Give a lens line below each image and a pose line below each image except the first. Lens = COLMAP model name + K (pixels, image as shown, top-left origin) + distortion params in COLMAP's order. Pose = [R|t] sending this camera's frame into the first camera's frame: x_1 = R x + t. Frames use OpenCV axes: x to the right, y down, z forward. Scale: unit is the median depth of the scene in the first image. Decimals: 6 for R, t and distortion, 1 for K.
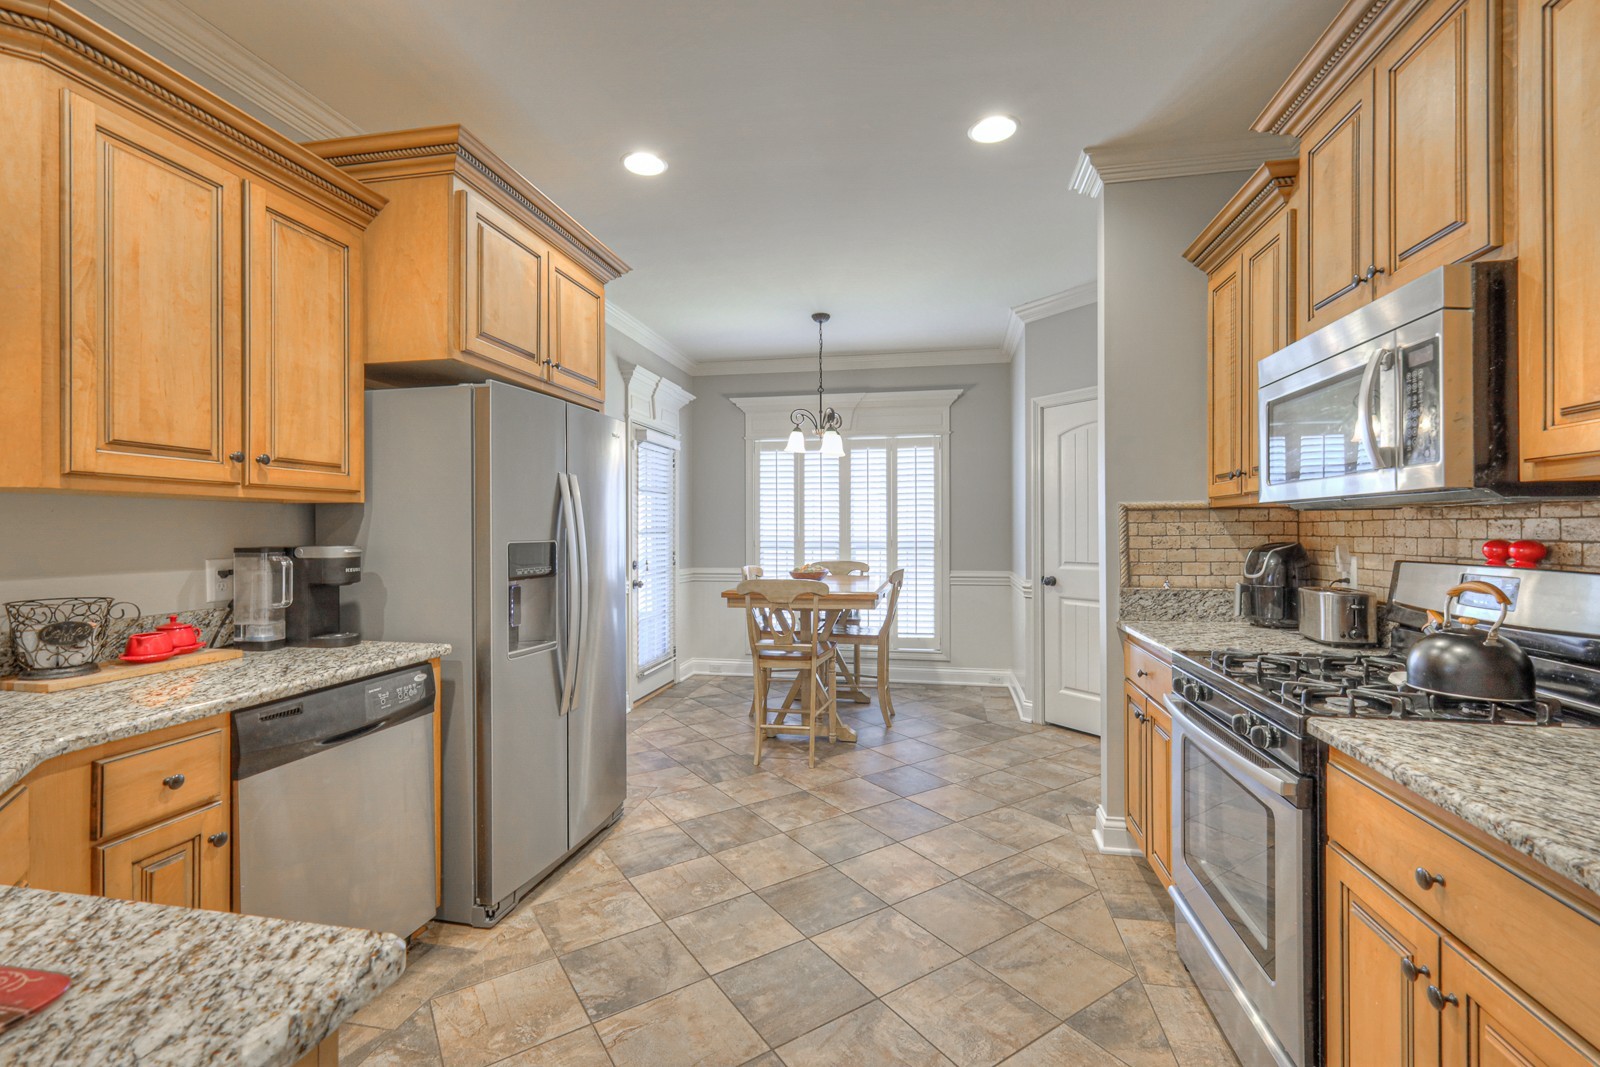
lens RADIAL K [[693.4, 0, 795.8], [0, 693.4, 530.0], [0, 0, 1]] dist [0.000879, -0.000497]
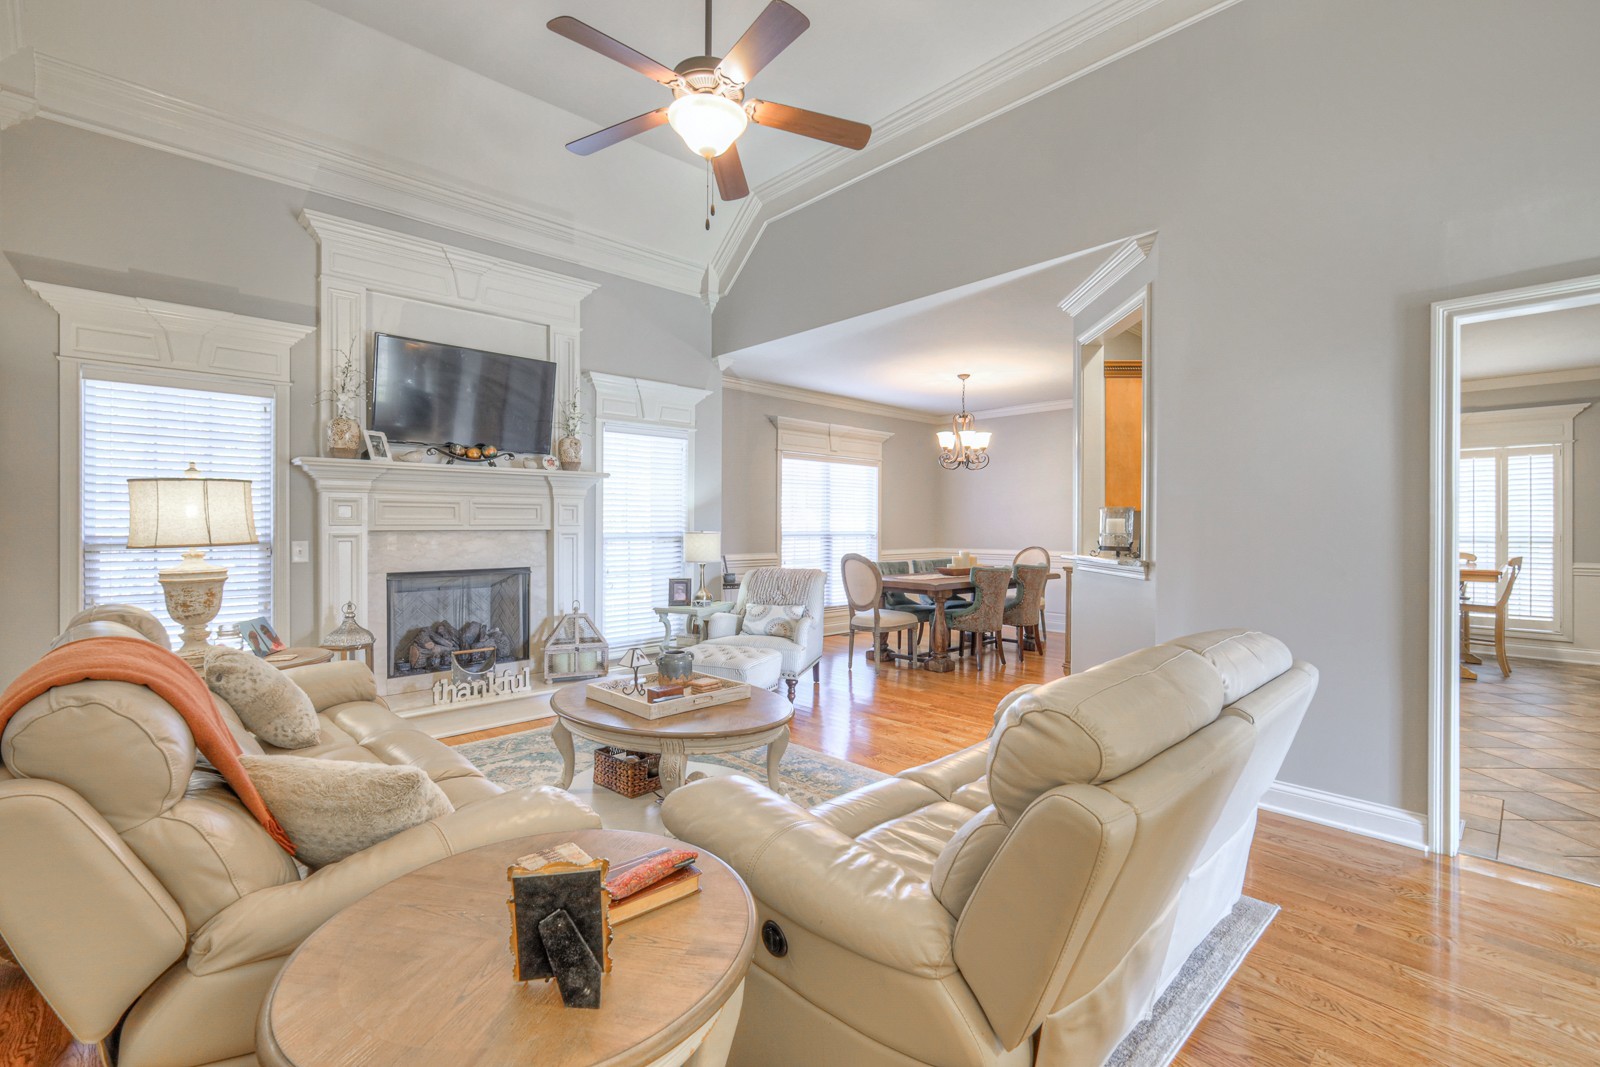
lens RADIAL K [[693.4, 0, 806.8], [0, 693.4, 520.7], [0, 0, 1]] dist [0.000879, -0.000497]
pose [[0.817532, 0.002511, -0.575877, -0.780835], [-0.004844, 0.999985, -0.002517, -0.006347], [0.575862, 0.004847, 0.817532, -3.402131]]
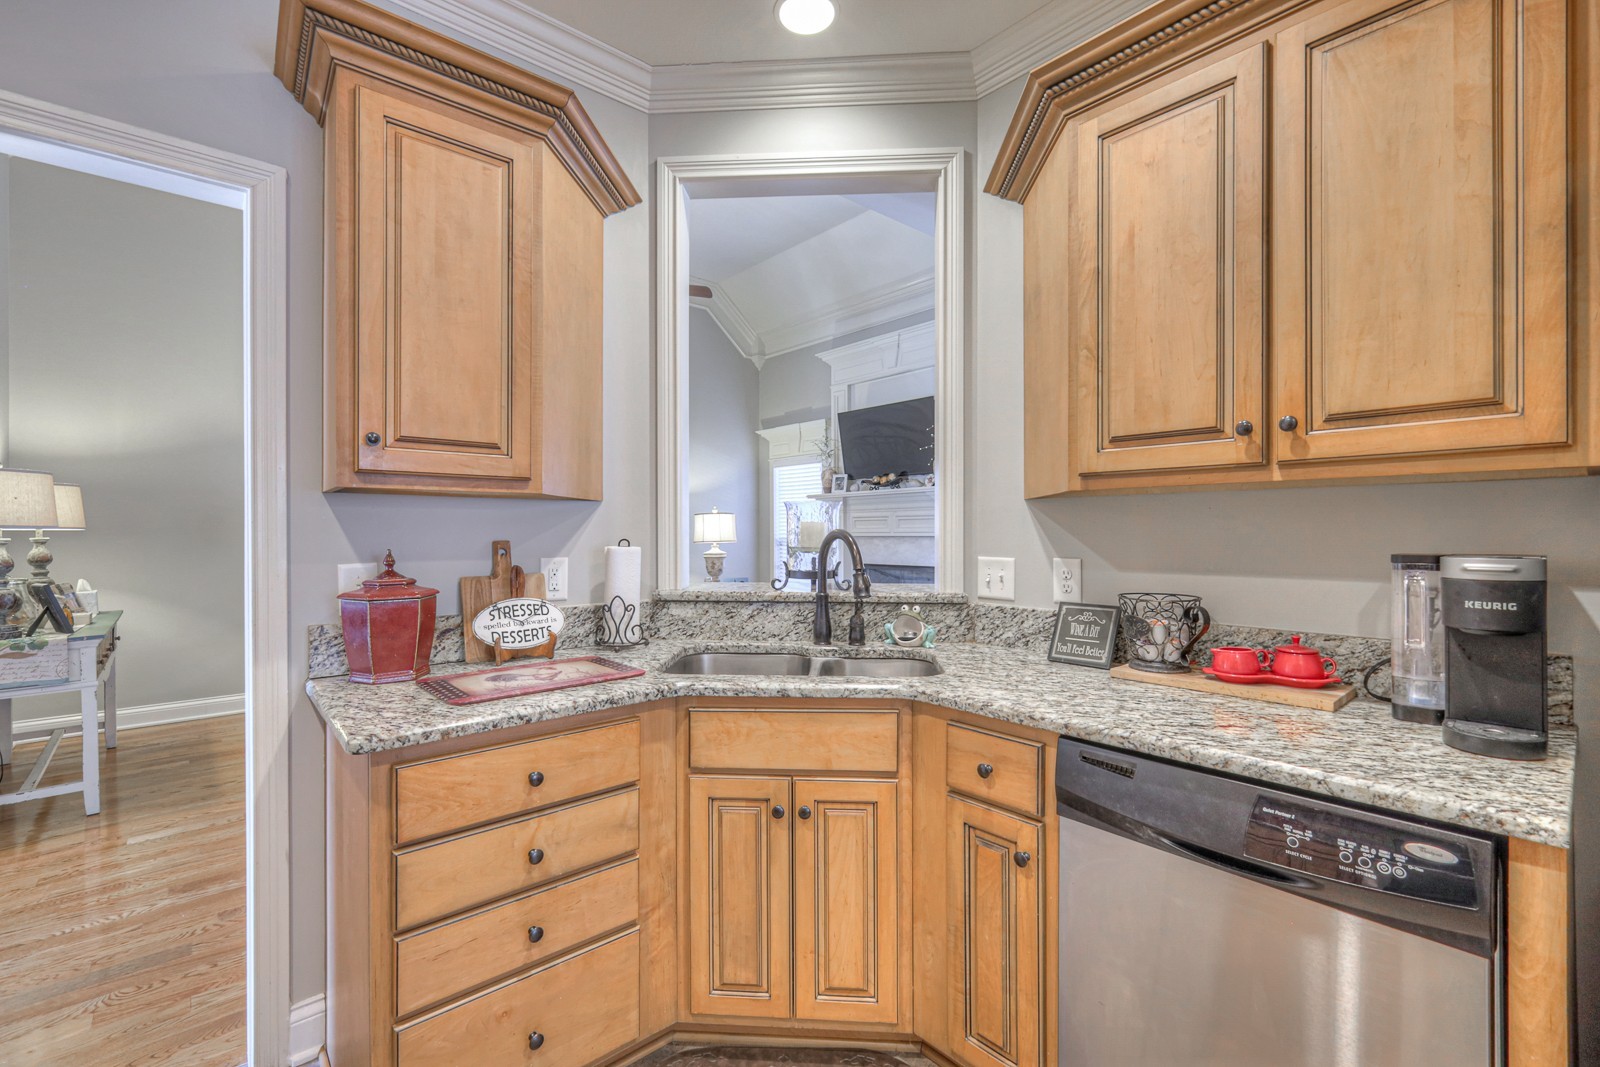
lens RADIAL K [[693.4, 0, 796.2], [0, 693.4, 530.8], [0, 0, 1]] dist [0.000879, -0.000497]
pose [[-0.605258, 0.002569, -0.796026, 0.068252], [0.003168, 0.999995, 0.000818, 0.001927], [0.796023, -0.002027, -0.605262, 0.969362]]
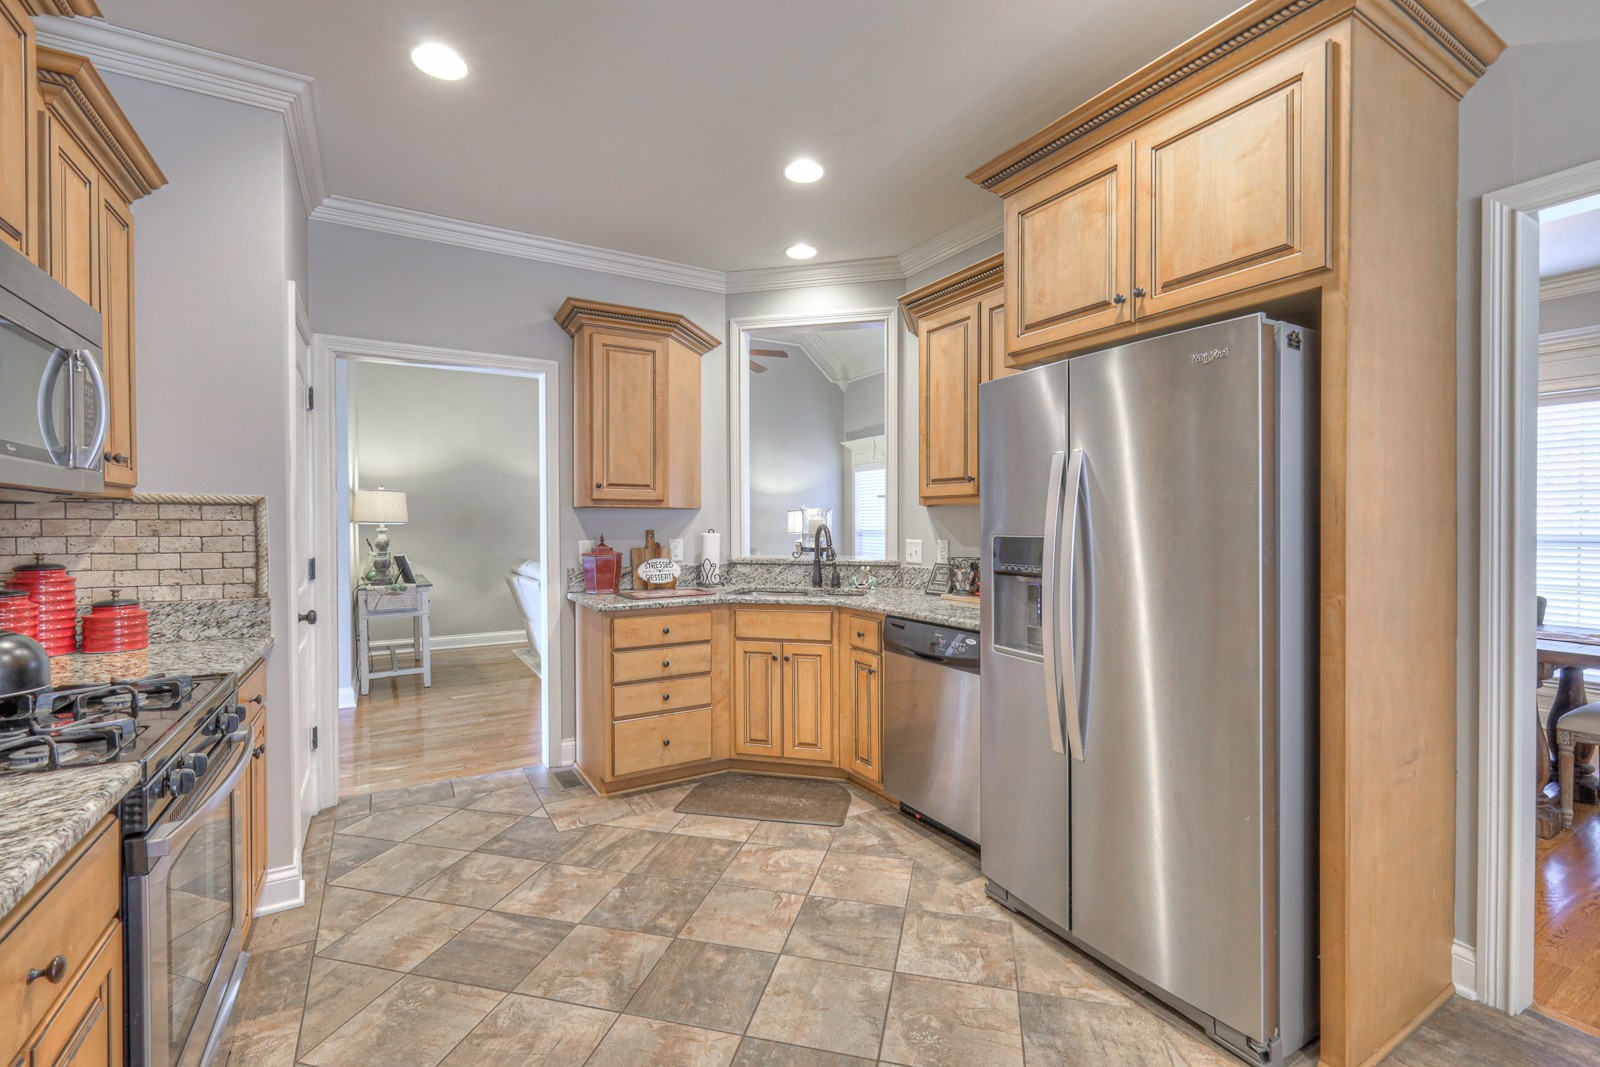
lens RADIAL K [[693.4, 0, 792.8], [0, 693.4, 530.0], [0, 0, 1]] dist [0.000879, -0.000497]
pose [[-0.742616, 0.009540, -0.669650, 0.544003], [0.004308, 0.999946, 0.009469, -0.001247], [0.669704, 0.004147, -0.742616, 1.754136]]
